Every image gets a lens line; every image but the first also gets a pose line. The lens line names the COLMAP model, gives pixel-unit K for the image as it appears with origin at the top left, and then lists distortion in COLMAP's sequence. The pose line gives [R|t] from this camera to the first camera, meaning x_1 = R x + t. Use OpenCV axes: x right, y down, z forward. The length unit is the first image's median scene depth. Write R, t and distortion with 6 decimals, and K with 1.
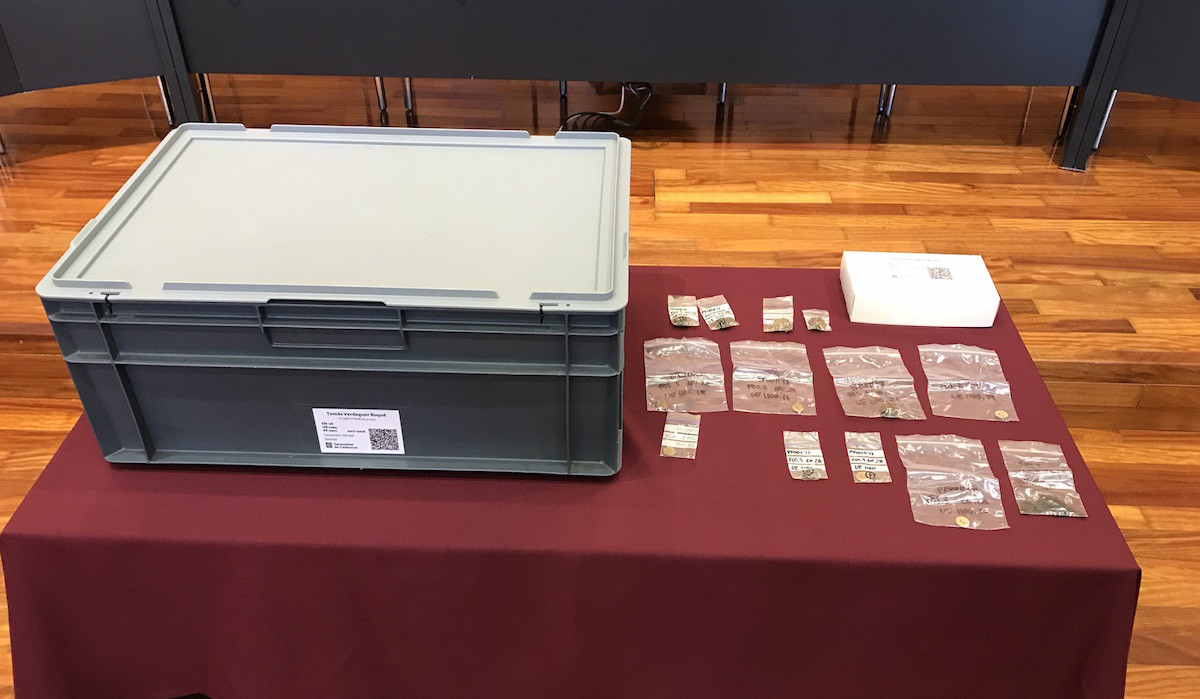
lens RADIAL K [[997.6, 0, 591.6], [0, 997.6, 343.8], [0, 0, 1]] dist [0.025319, -0.000071]
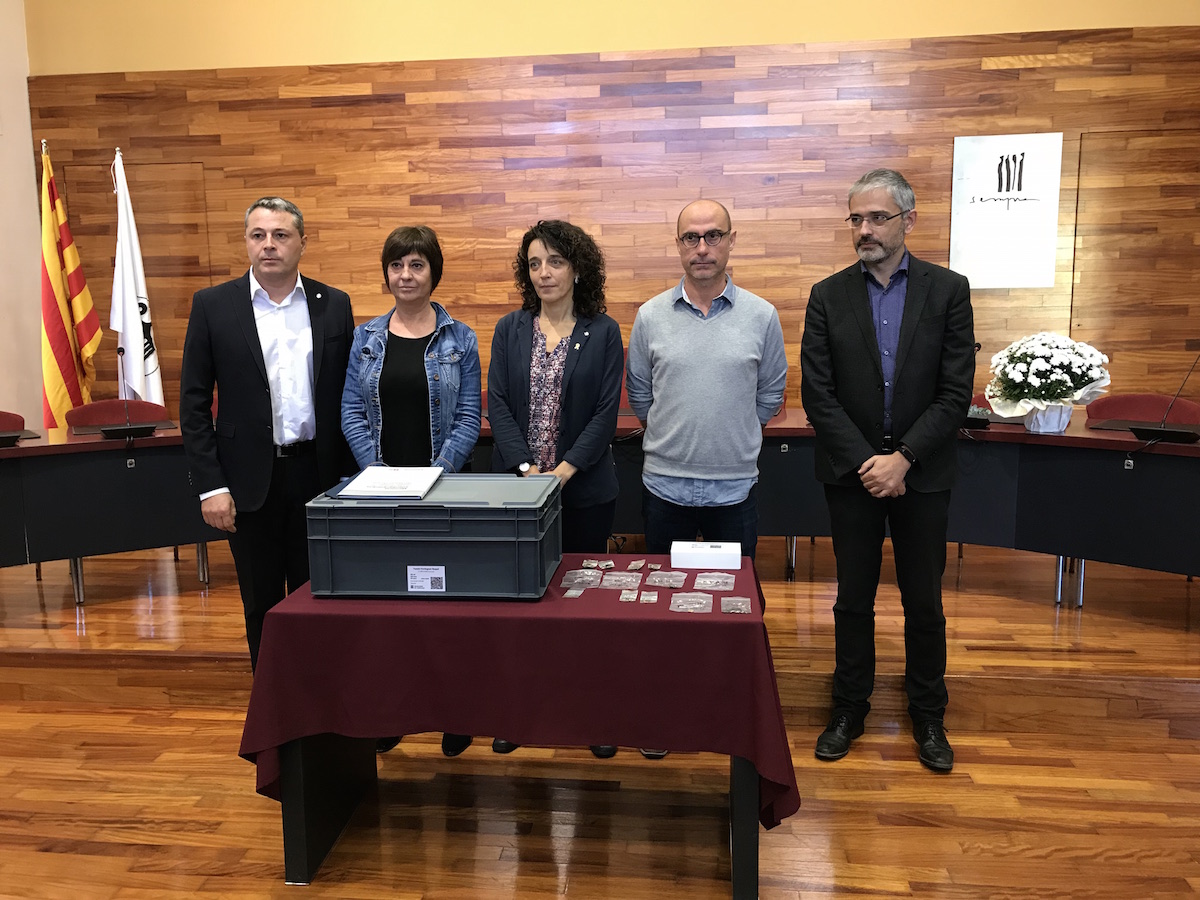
lens RADIAL K [[990.1, 0, 591.6], [0, 990.1, 441.1], [0, 0, 1]] dist [0.045865, -0.051857]
pose [[0.997361, -0.002845, -0.072545, 0.148005], [-0.032087, 0.879068, -0.475616, 0.428283], [0.065125, 0.476688, 0.876657, -0.530360]]
